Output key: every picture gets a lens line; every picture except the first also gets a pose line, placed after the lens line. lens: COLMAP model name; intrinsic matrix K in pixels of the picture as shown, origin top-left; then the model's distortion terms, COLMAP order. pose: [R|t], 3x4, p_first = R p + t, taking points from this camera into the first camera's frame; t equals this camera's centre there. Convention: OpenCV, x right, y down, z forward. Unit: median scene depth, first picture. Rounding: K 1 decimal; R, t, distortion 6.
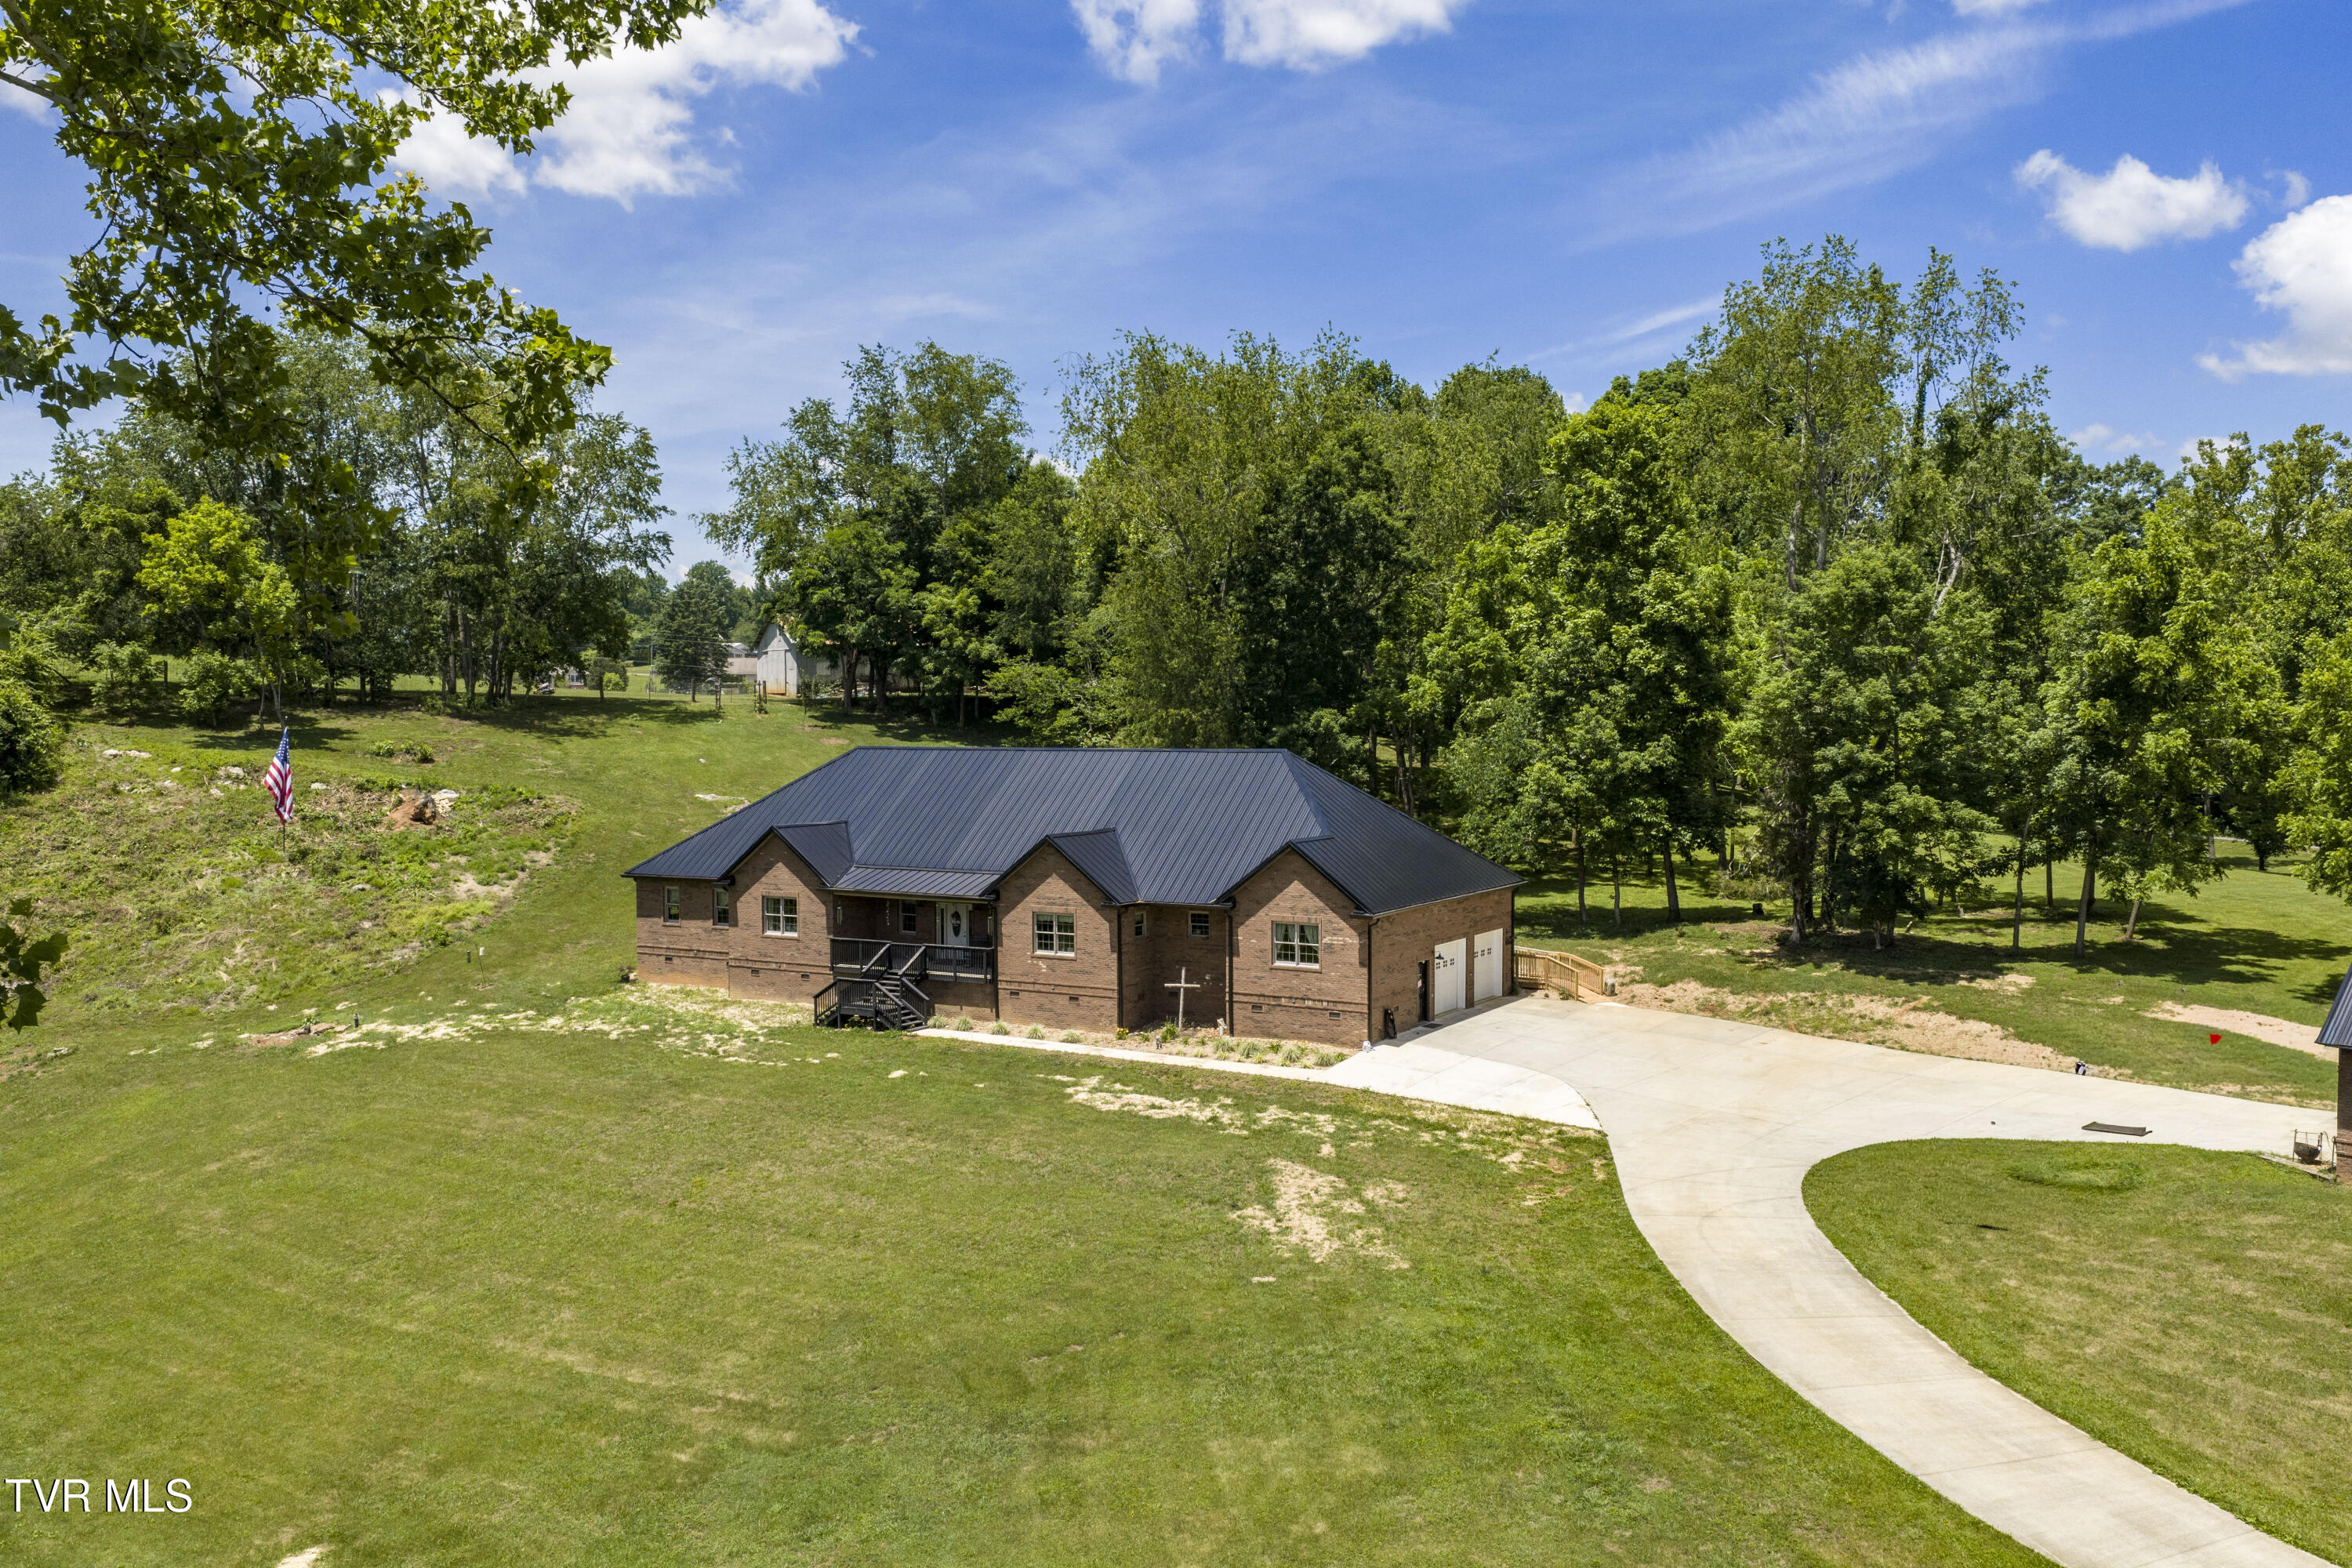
lens RADIAL K [[1949.7, 0, 1183.7], [0, 1949.7, 783.9], [0, 0, 1]] dist [0.013506, -0.018128]
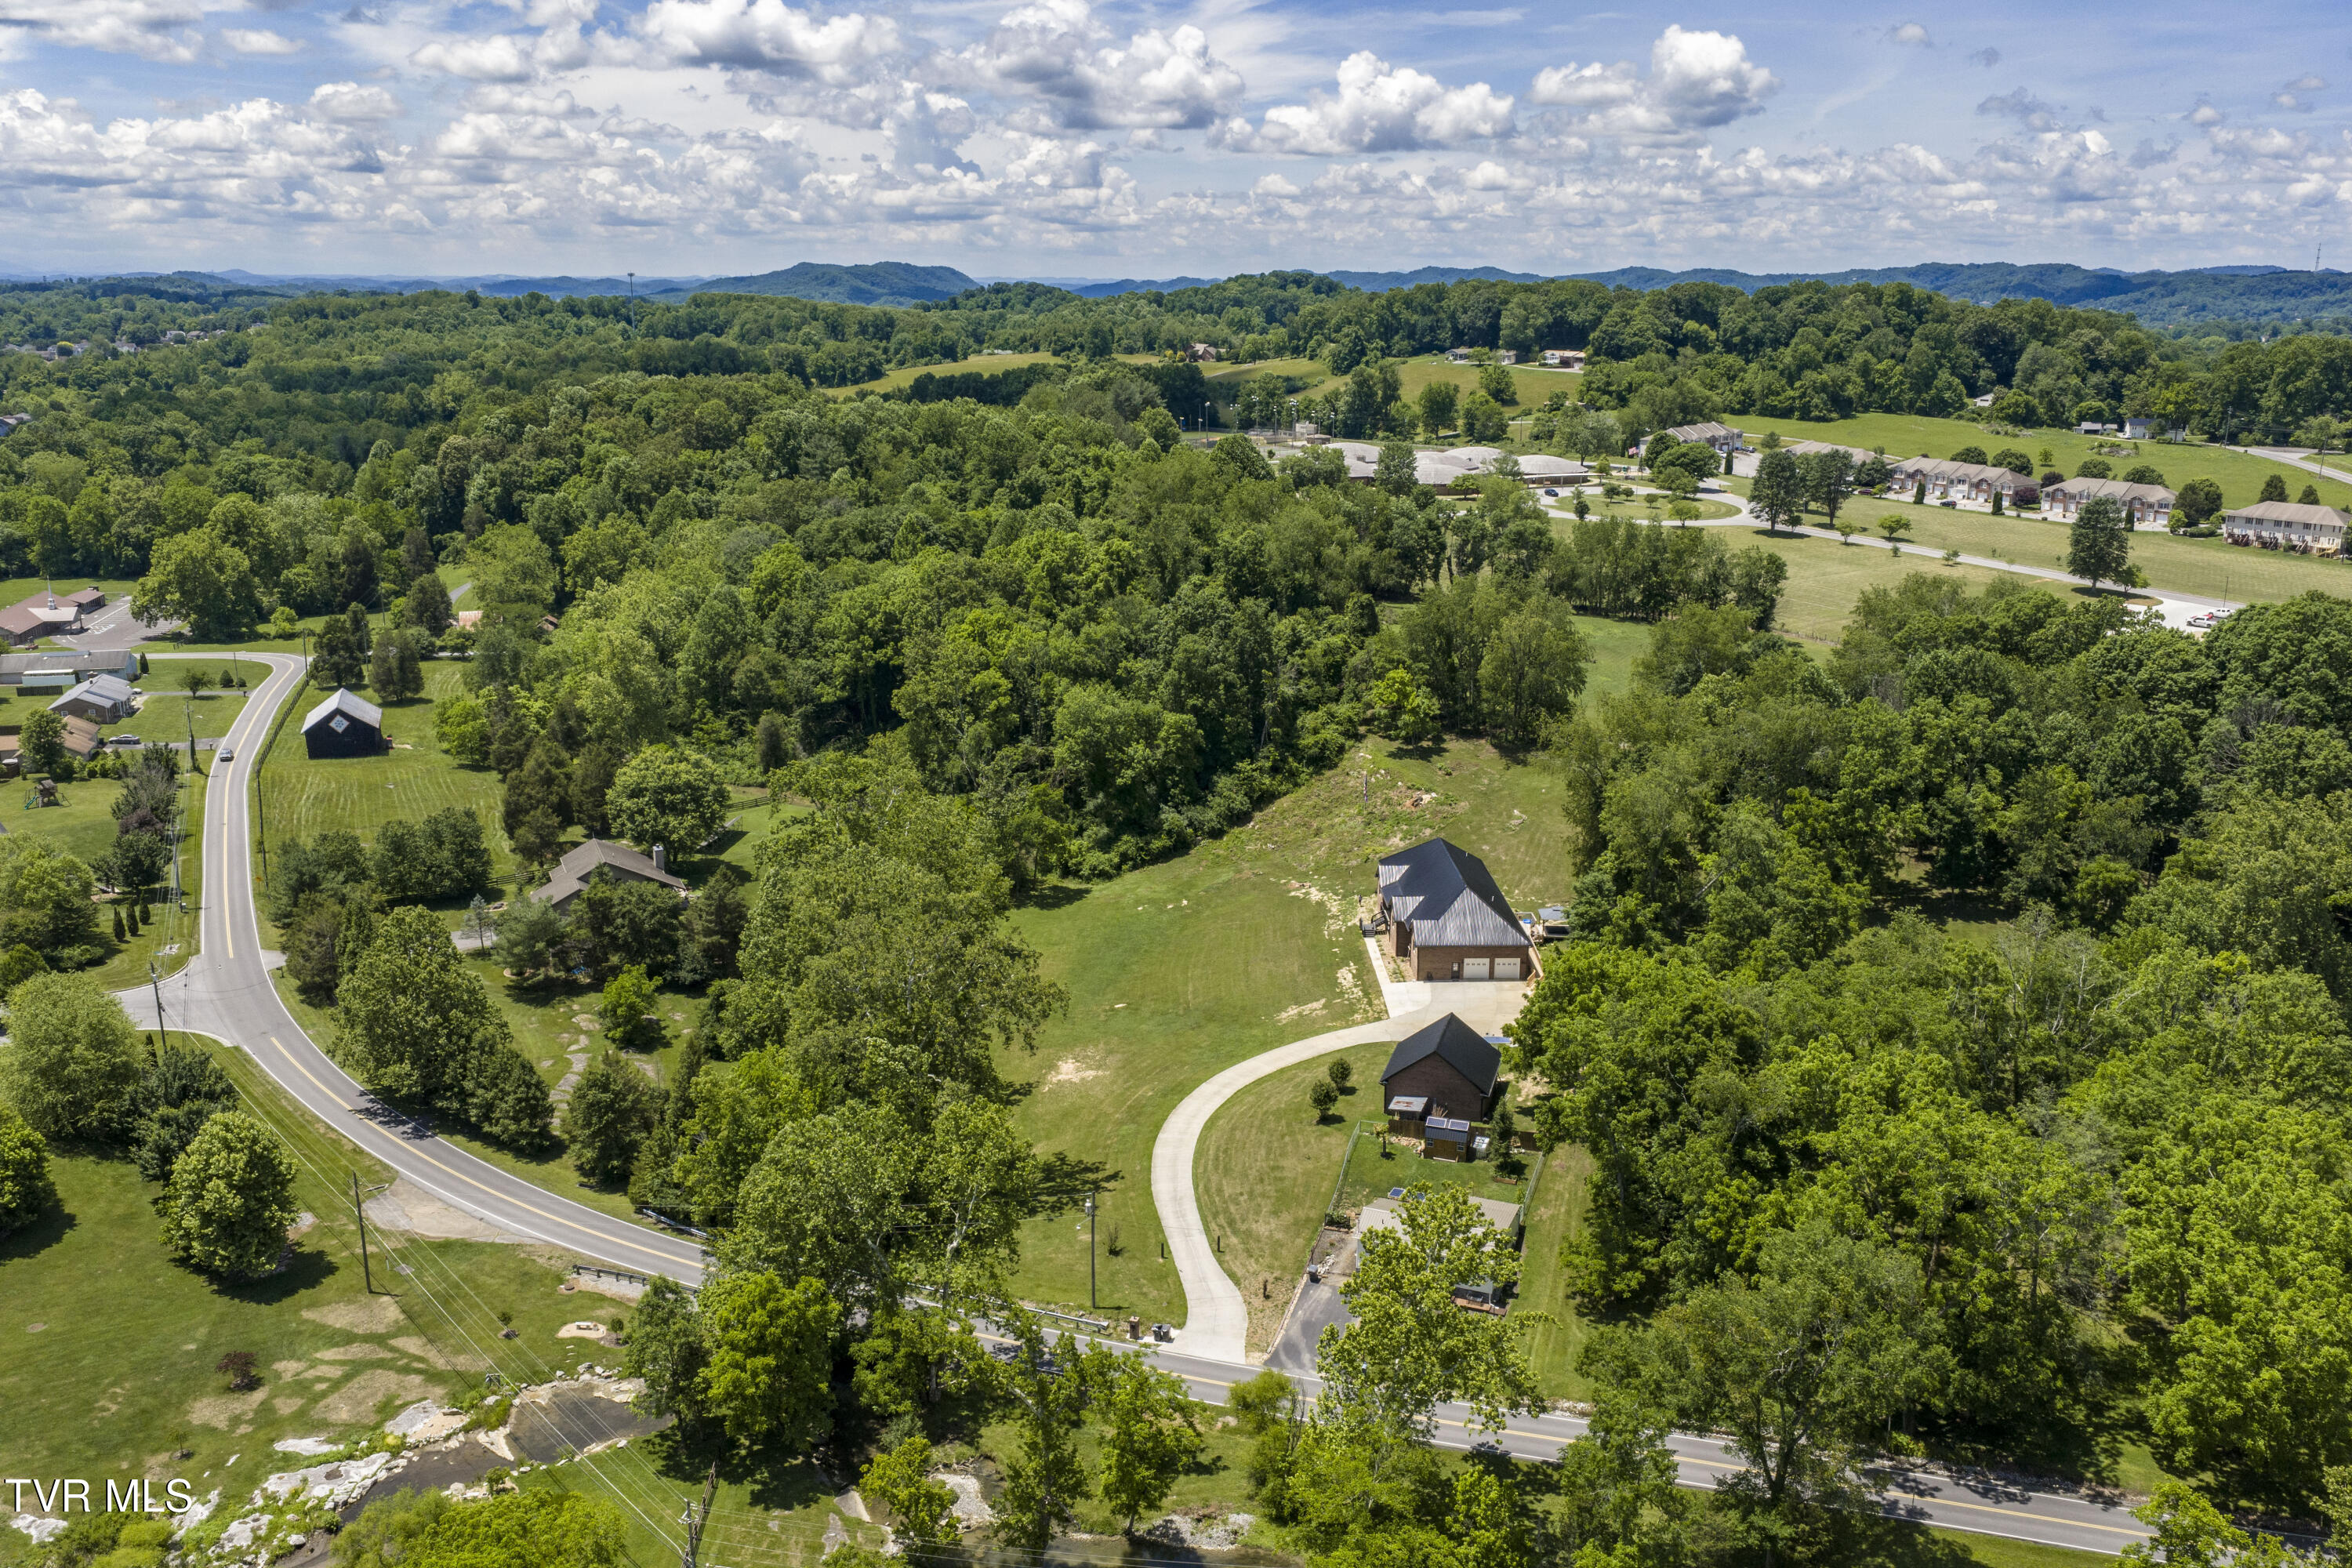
lens RADIAL K [[1949.7, 0, 1173.2], [0, 1949.7, 734.1], [0, 0, 1]] dist [0.013506, -0.018128]
pose [[0.530989, 0.200672, -0.823275, 2.357072], [-0.036879, 0.976107, 0.214139, -0.918135], [0.846576, -0.083344, 0.525703, -1.061992]]
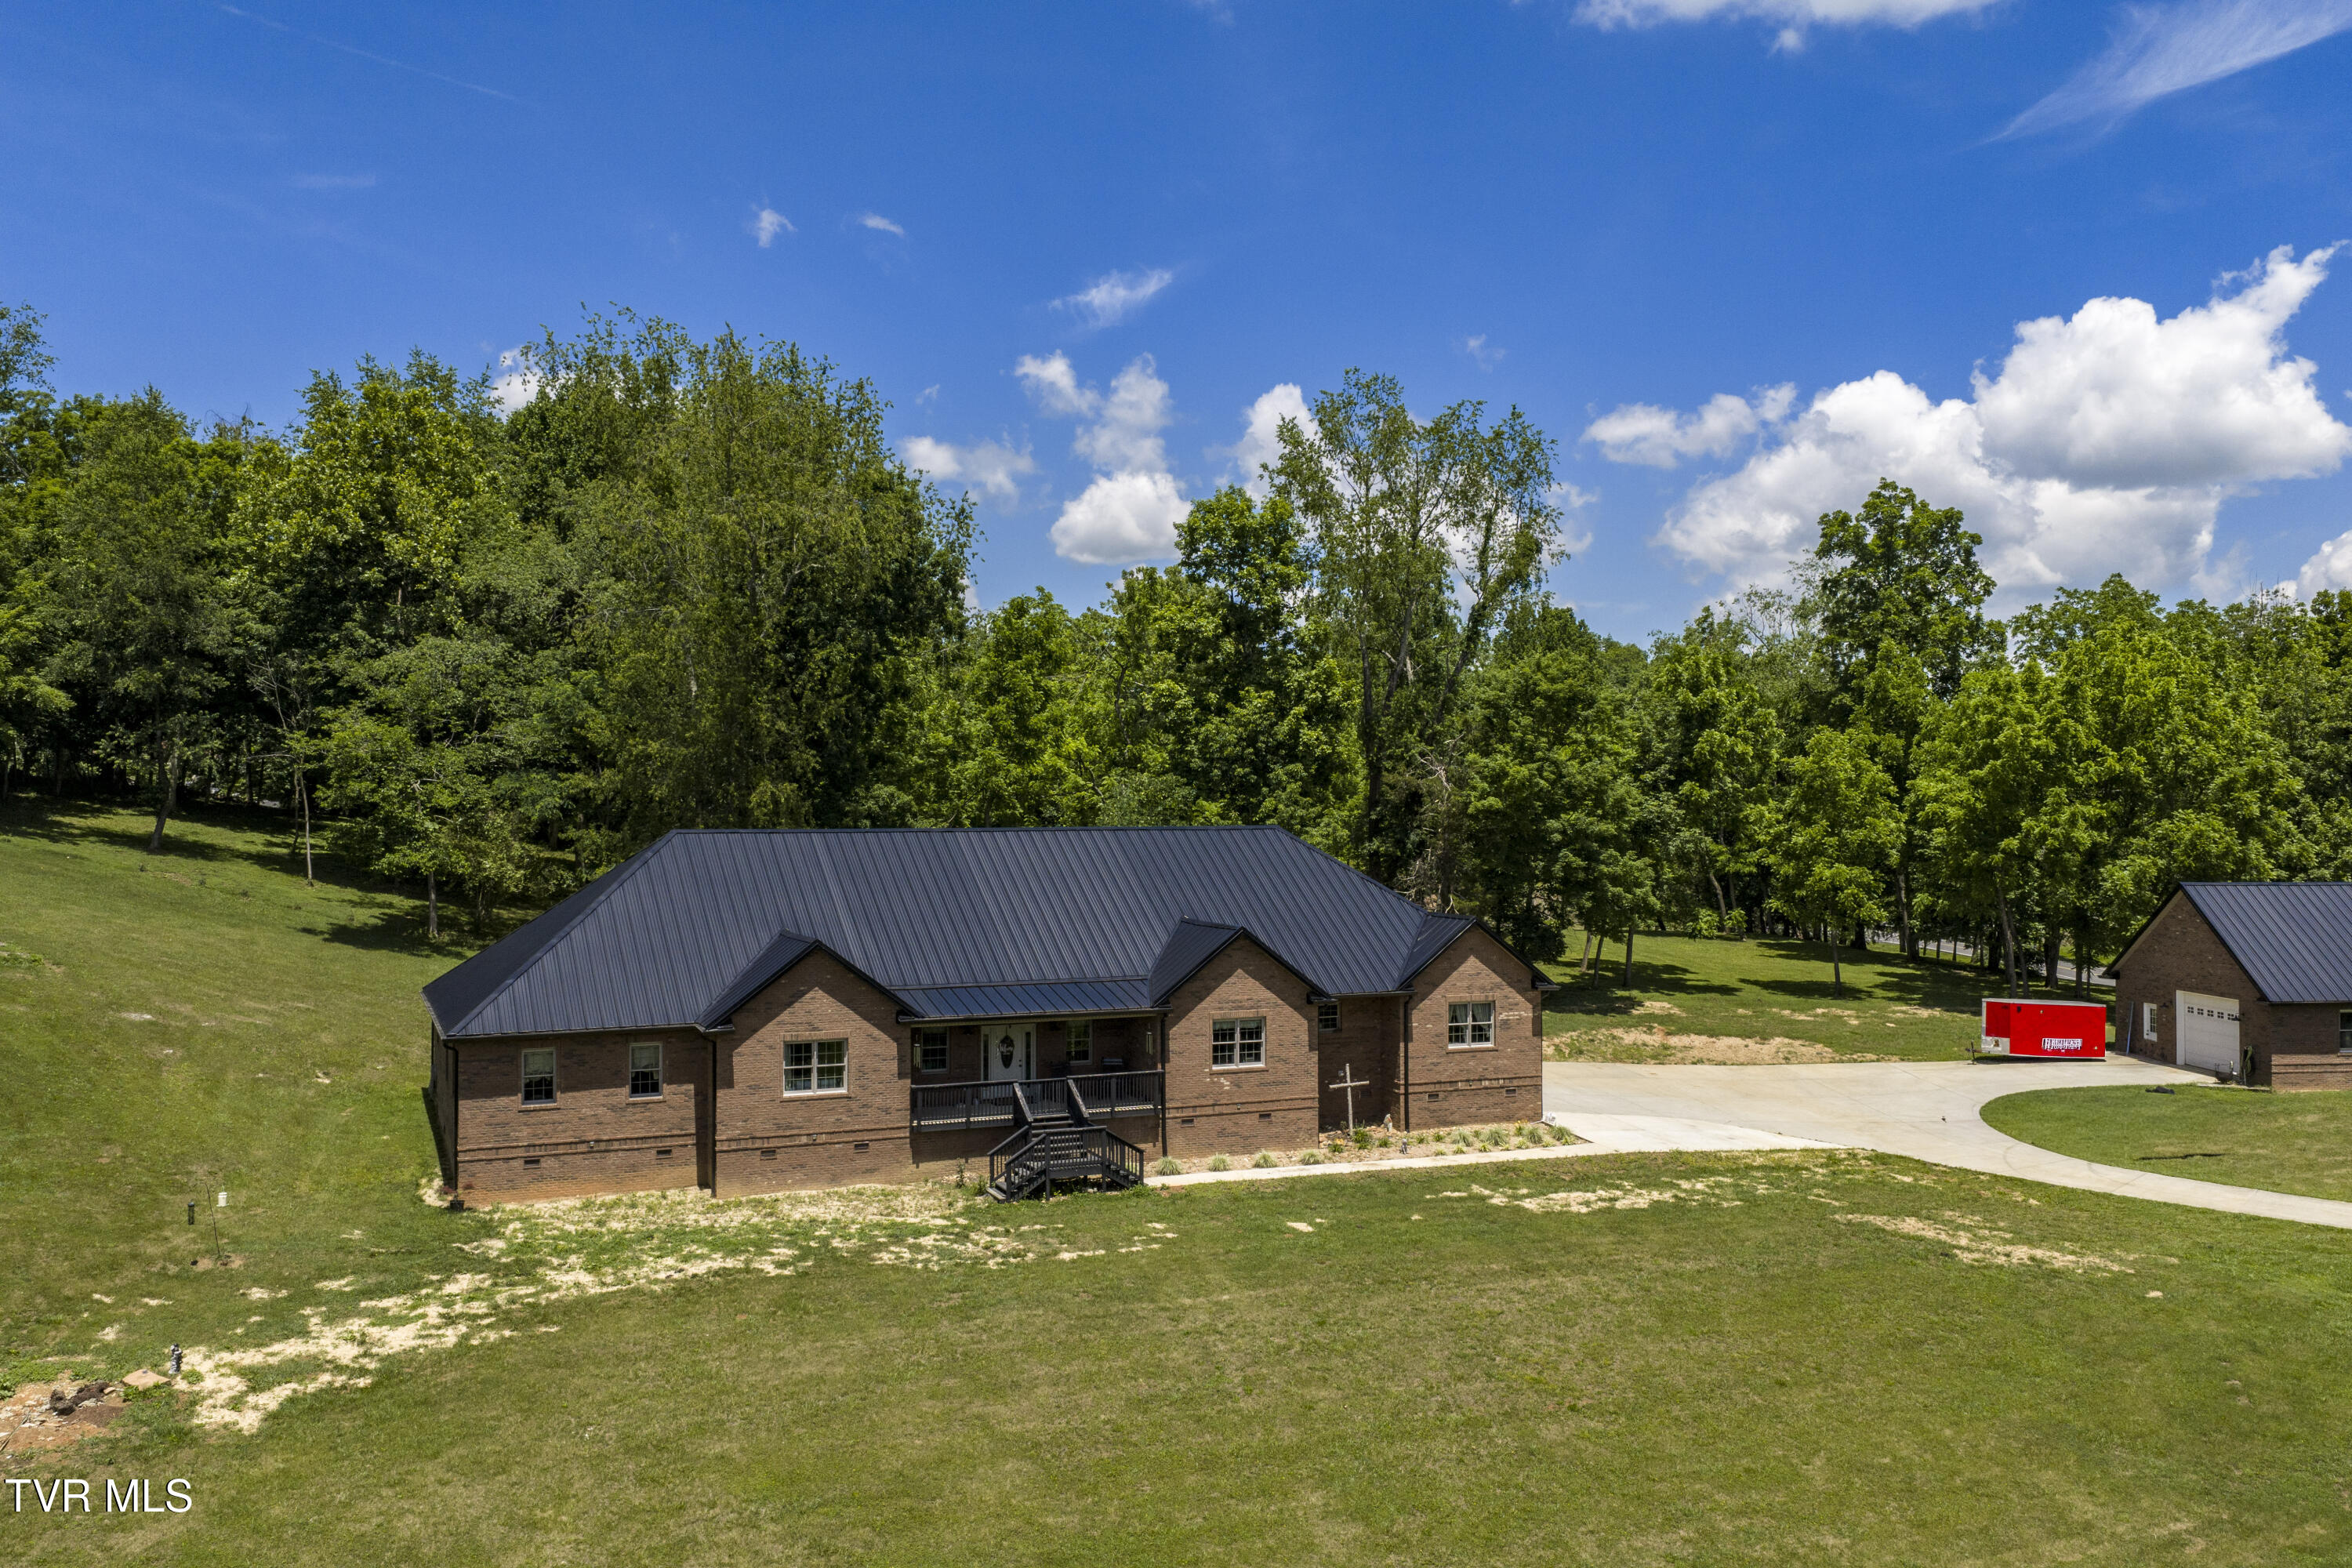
lens RADIAL K [[1949.7, 0, 1163.1], [0, 1949.7, 793.7], [0, 0, 1]] dist [0.013506, -0.018128]
pose [[0.587012, 0.008662, 0.809532, -0.721750], [0.032532, 0.998883, -0.034278, -0.003110], [-0.808924, 0.046458, 0.586075, 0.489071]]
